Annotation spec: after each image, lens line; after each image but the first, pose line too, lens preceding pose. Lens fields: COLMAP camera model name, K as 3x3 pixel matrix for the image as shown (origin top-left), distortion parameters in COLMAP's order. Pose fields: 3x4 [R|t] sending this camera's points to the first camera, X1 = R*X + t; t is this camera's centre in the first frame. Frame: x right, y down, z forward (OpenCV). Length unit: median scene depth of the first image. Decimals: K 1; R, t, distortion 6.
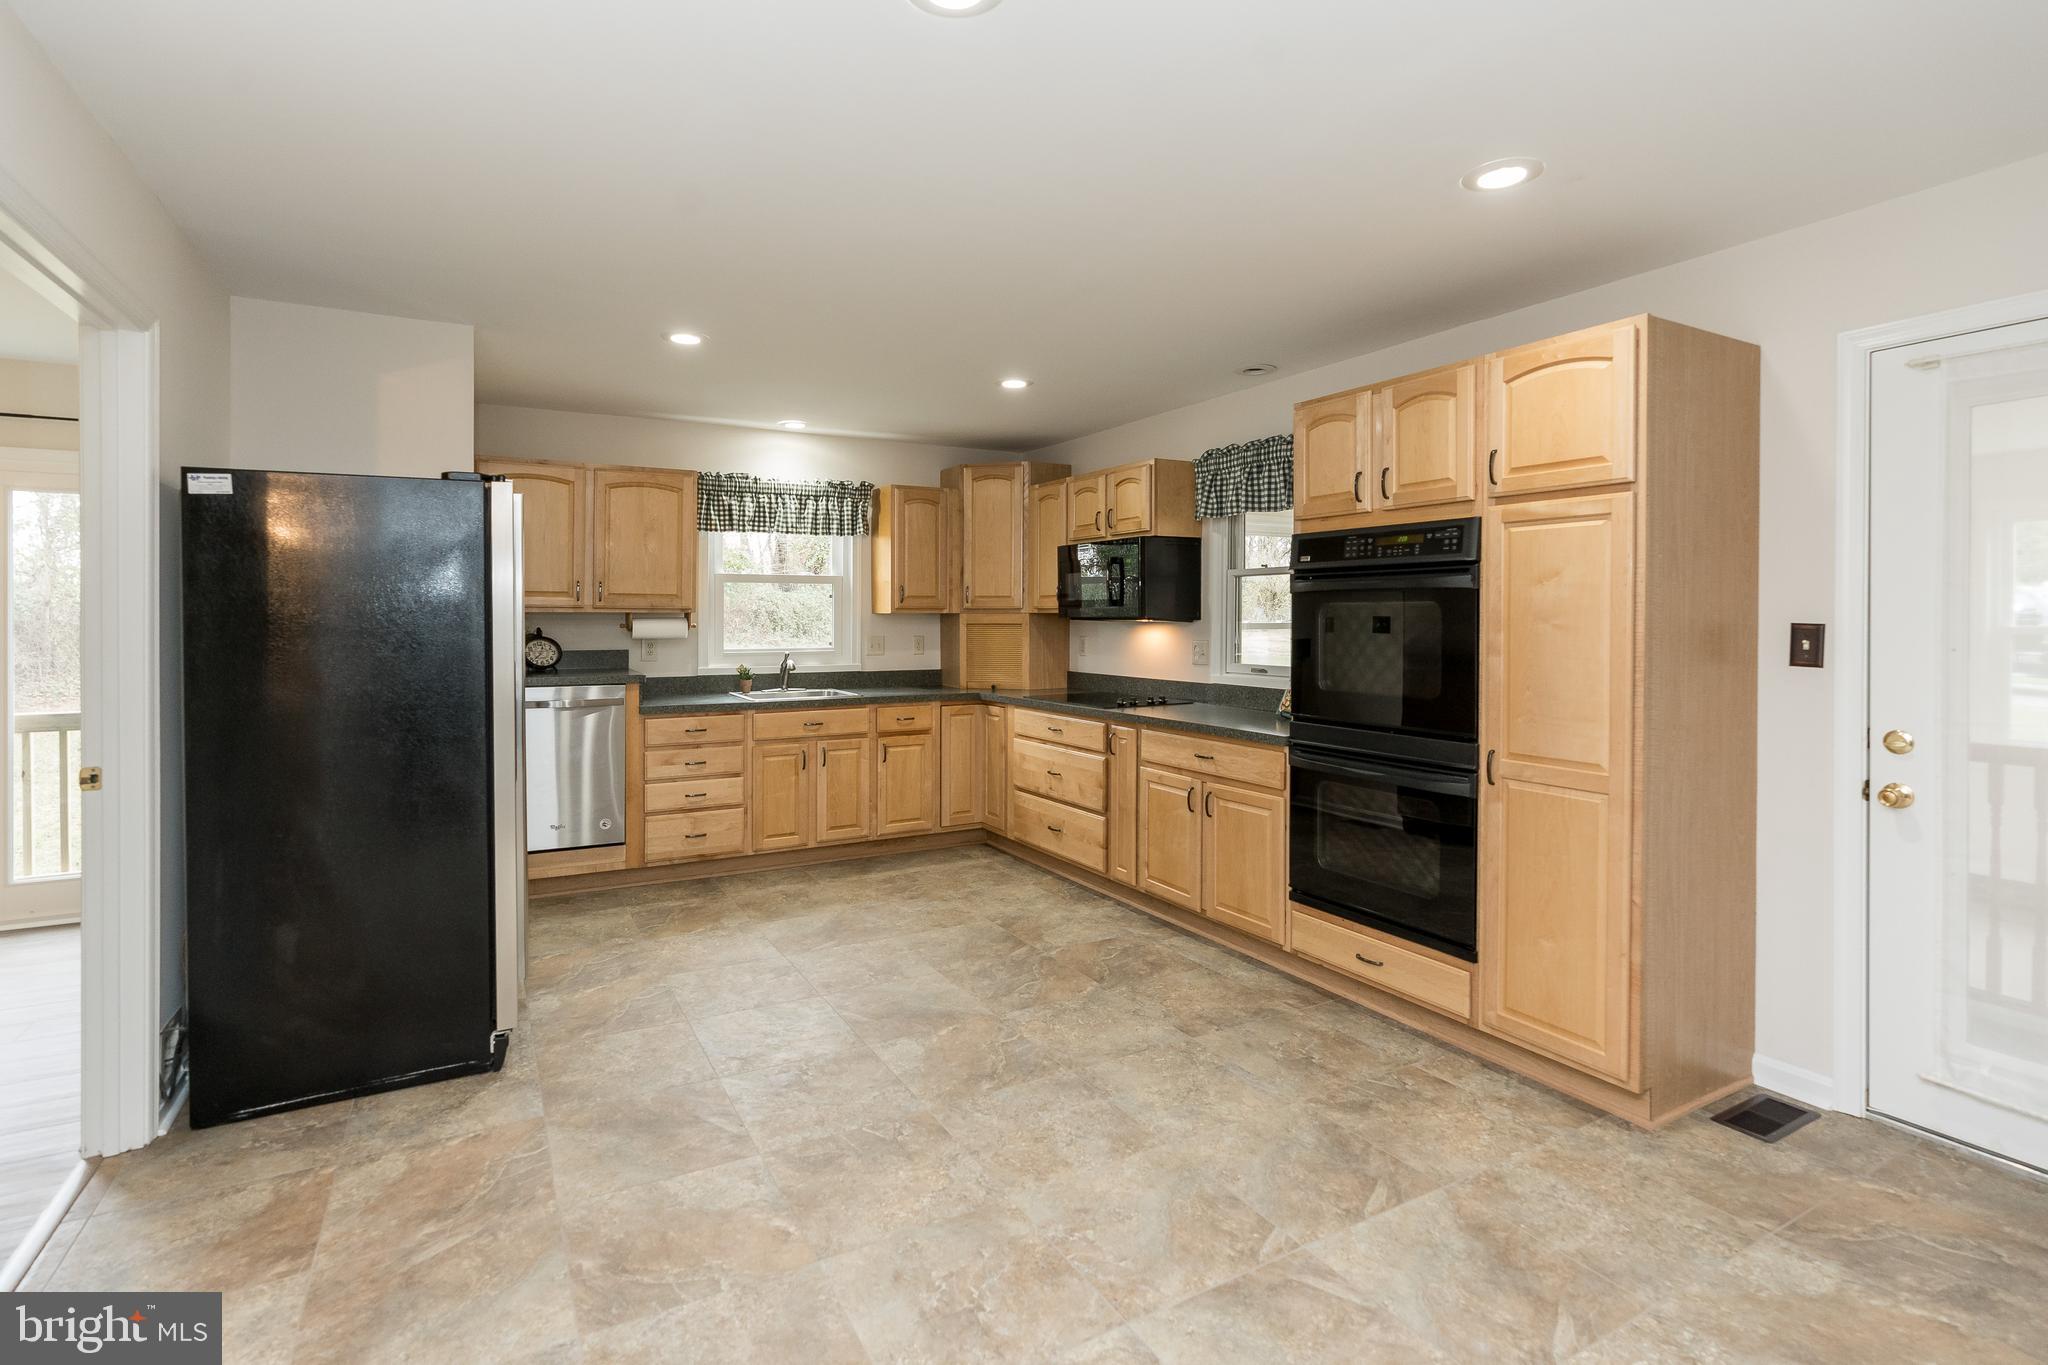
lens RADIAL K [[954.5, 0, 990.9], [0, 954.5, 625.1], [0, 0, 1]] dist [-0.002293, 0.000267]
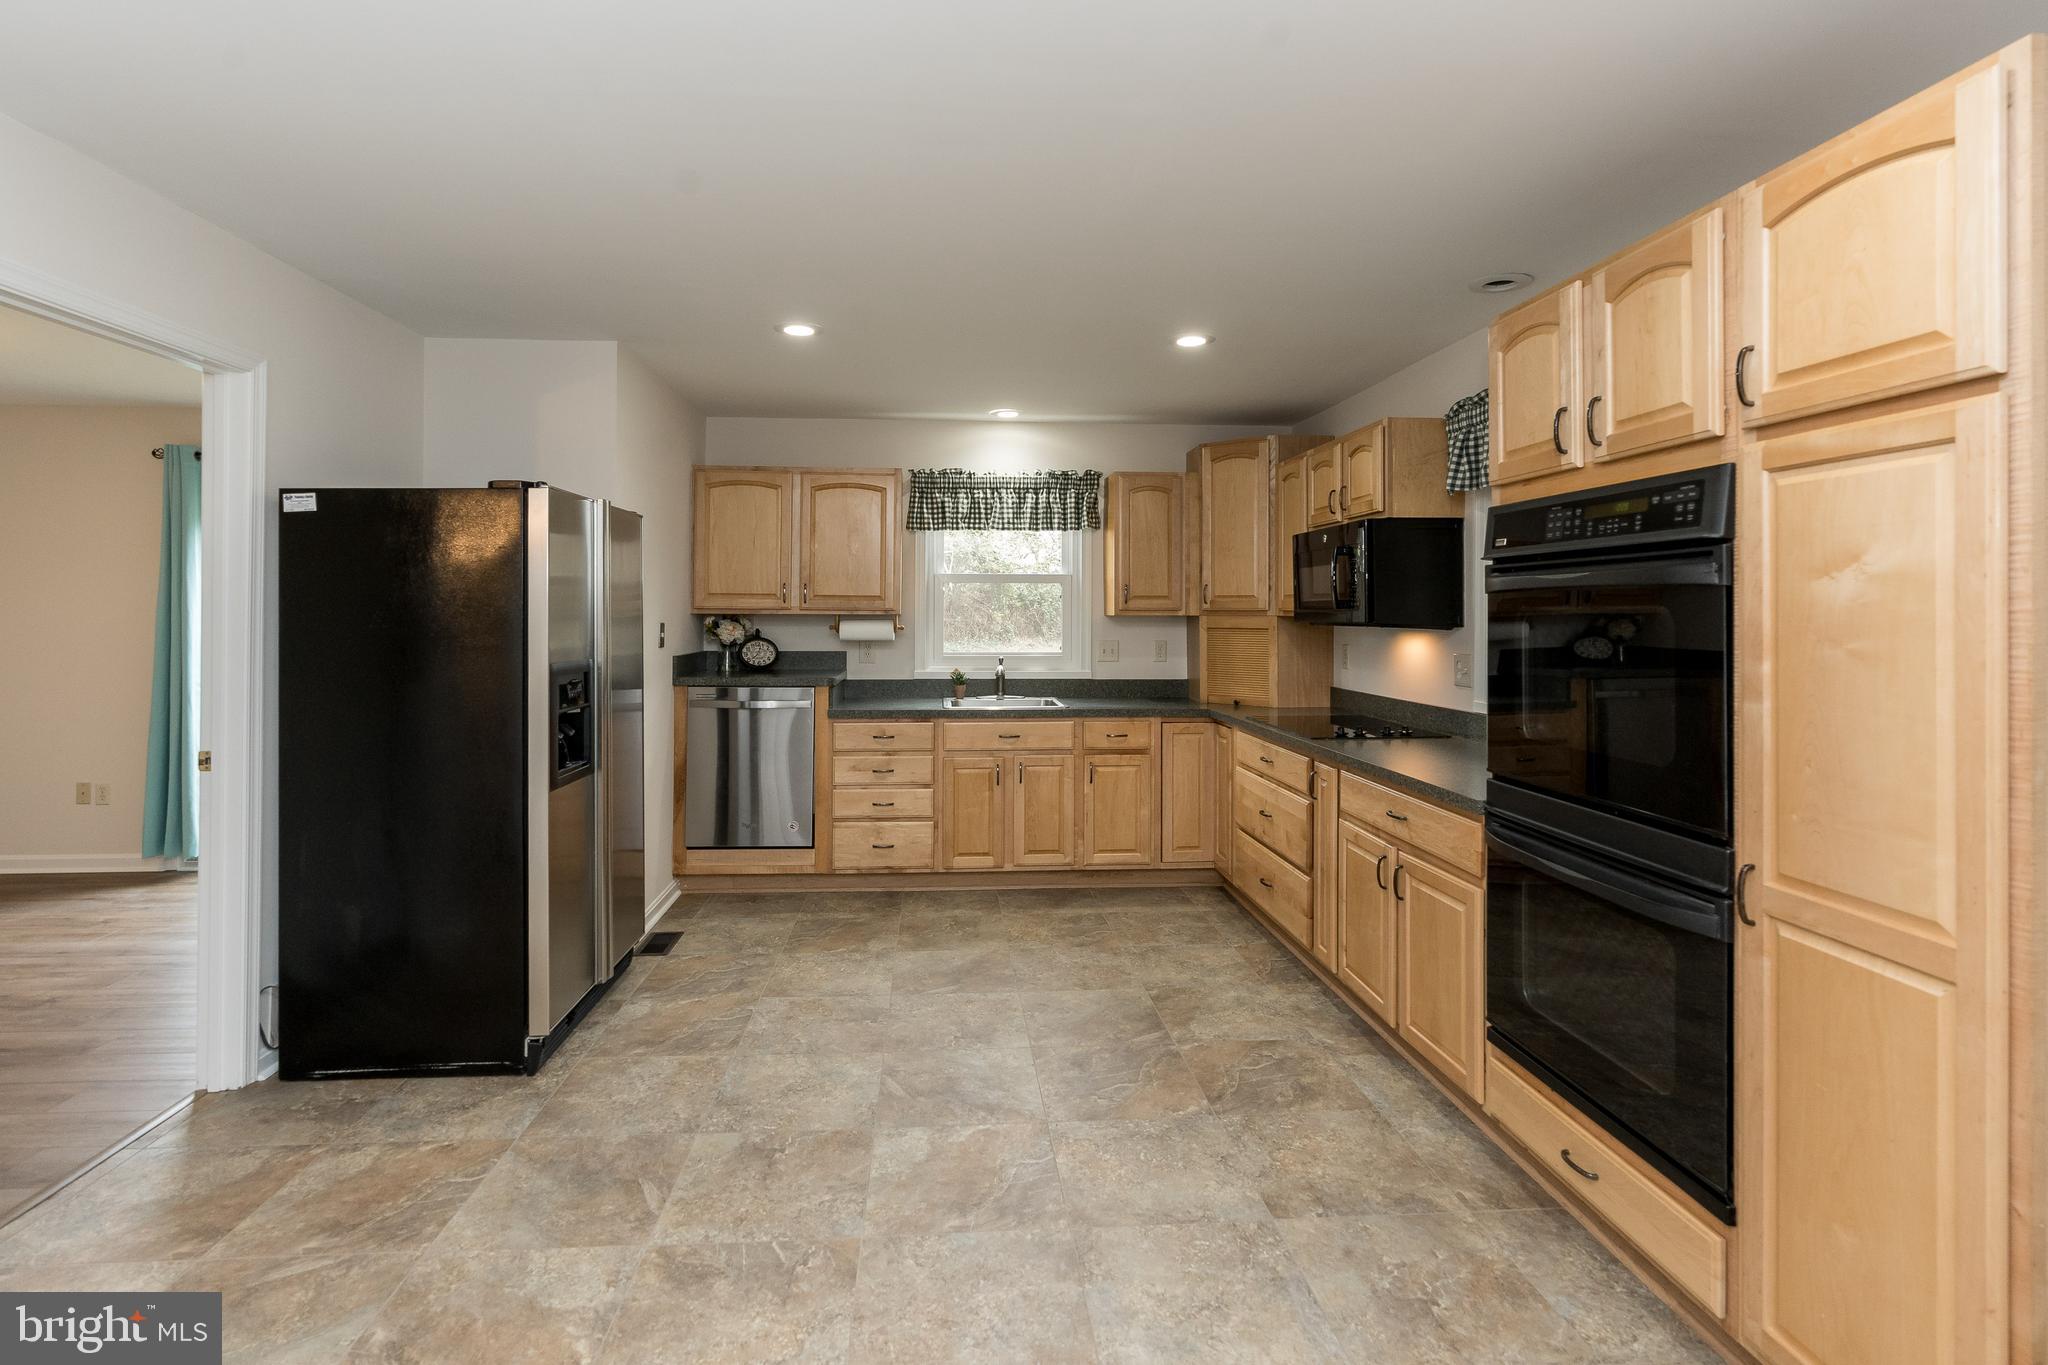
lens RADIAL K [[959.8, 0, 1015.3], [0, 959.8, 607.0], [0, 0, 1]] dist [-0.002256, 0.000790]
pose [[0.910424, 0.000395, -0.413676, 0.217425], [-0.006857, 0.999877, -0.014137, -0.008276], [0.413620, 0.015708, 0.910314, 0.171818]]
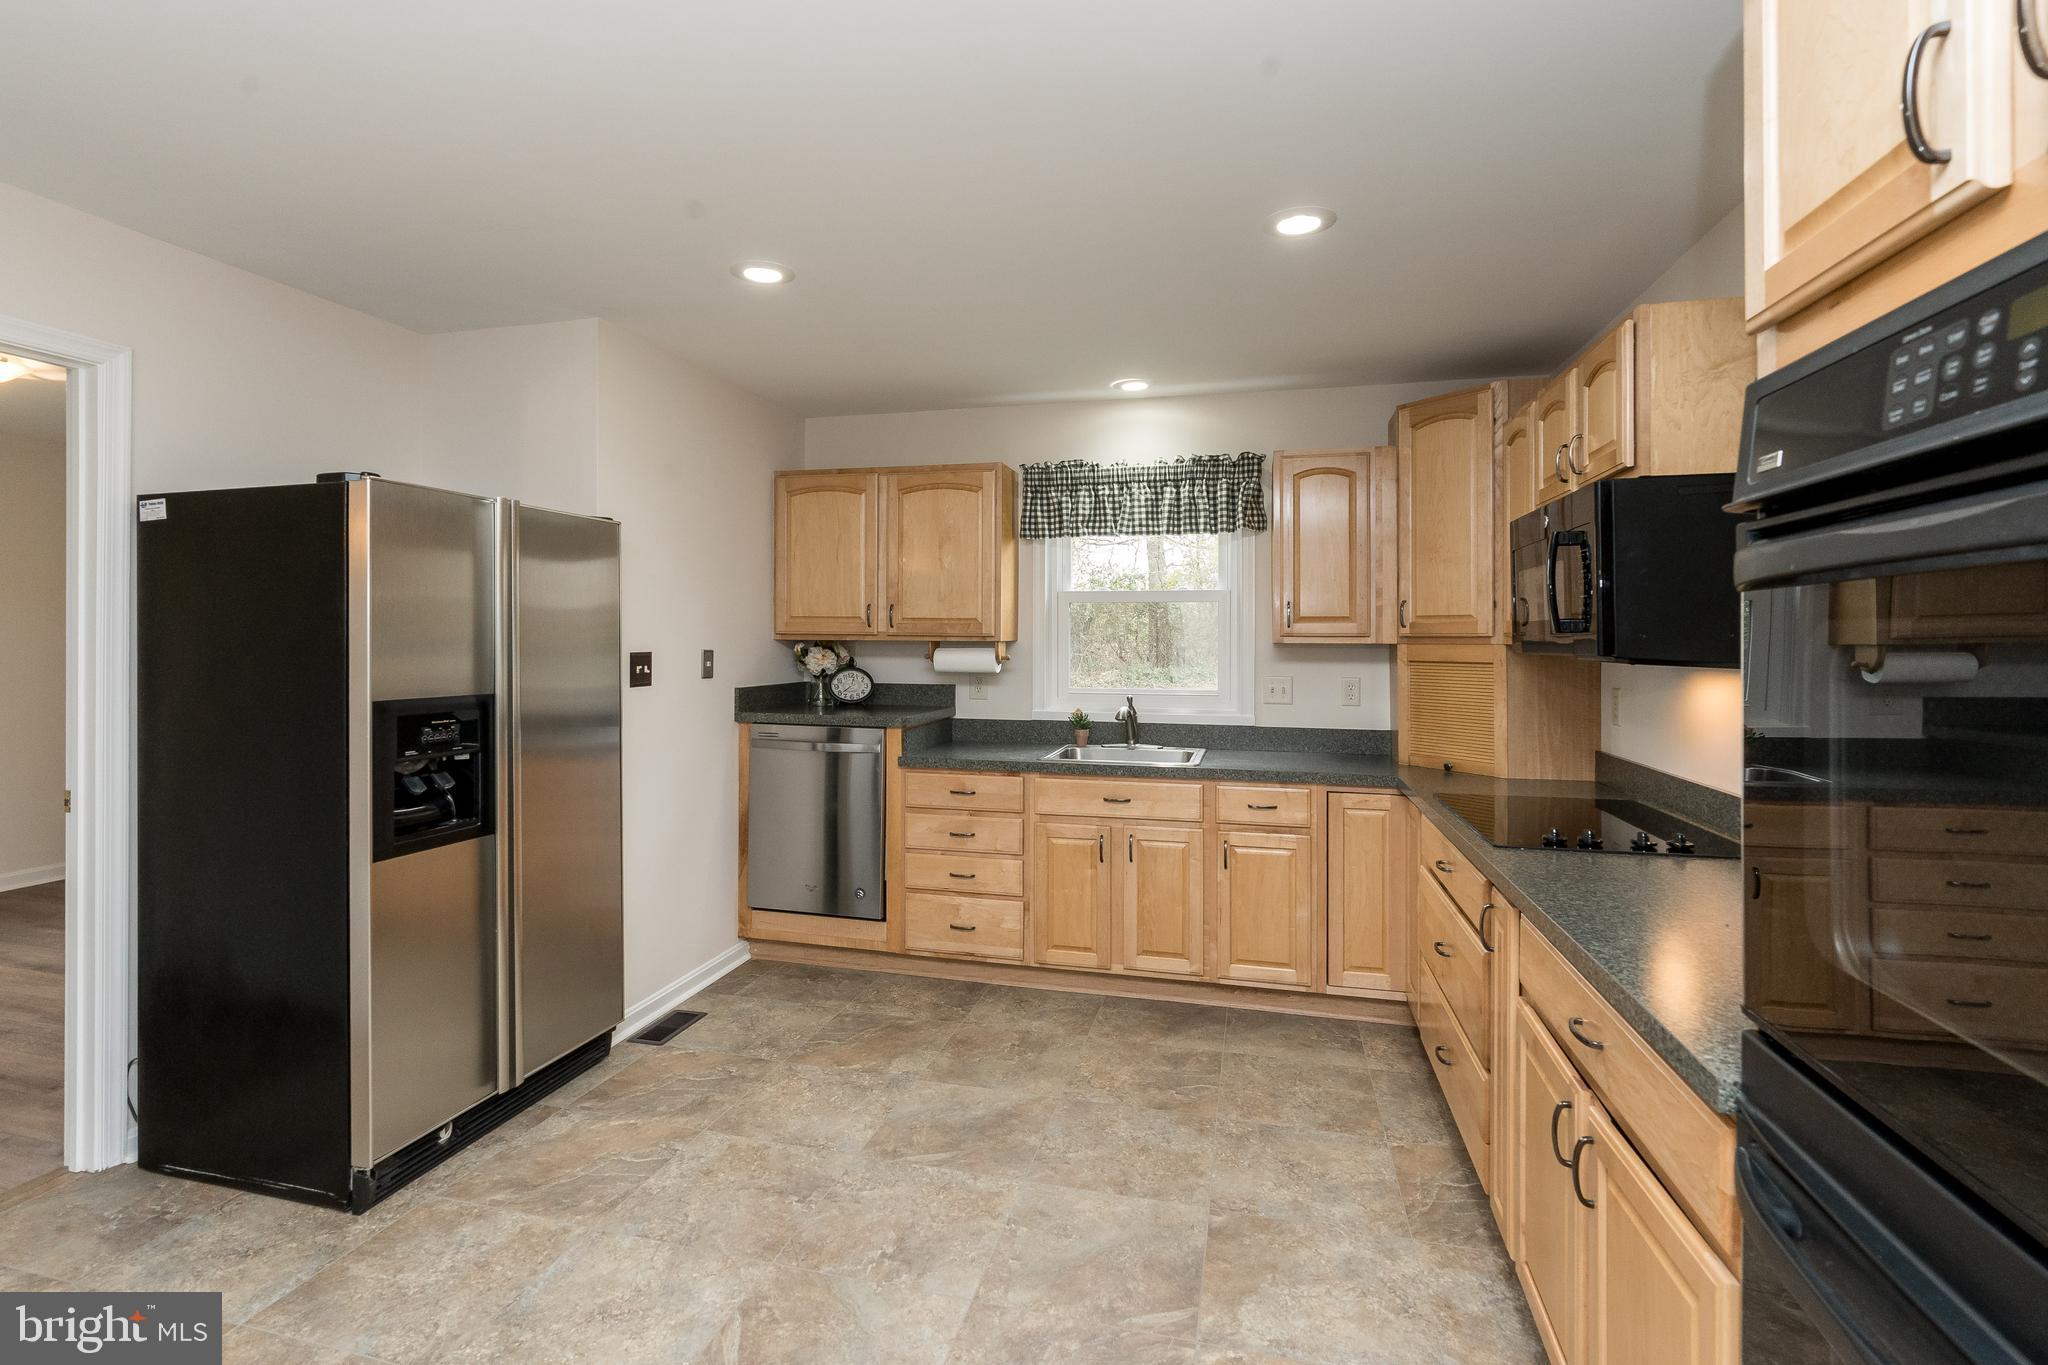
lens RADIAL K [[938.4, 0, 1035.7], [0, 938.4, 636.9], [0, 0, 1]] dist [-0.003017, 0.000405]
pose [[0.733167, 0.001868, -0.680046, 0.261727], [-0.011263, 0.999892, -0.009396, -0.010494], [0.679955, 0.014548, 0.733109, 0.483255]]
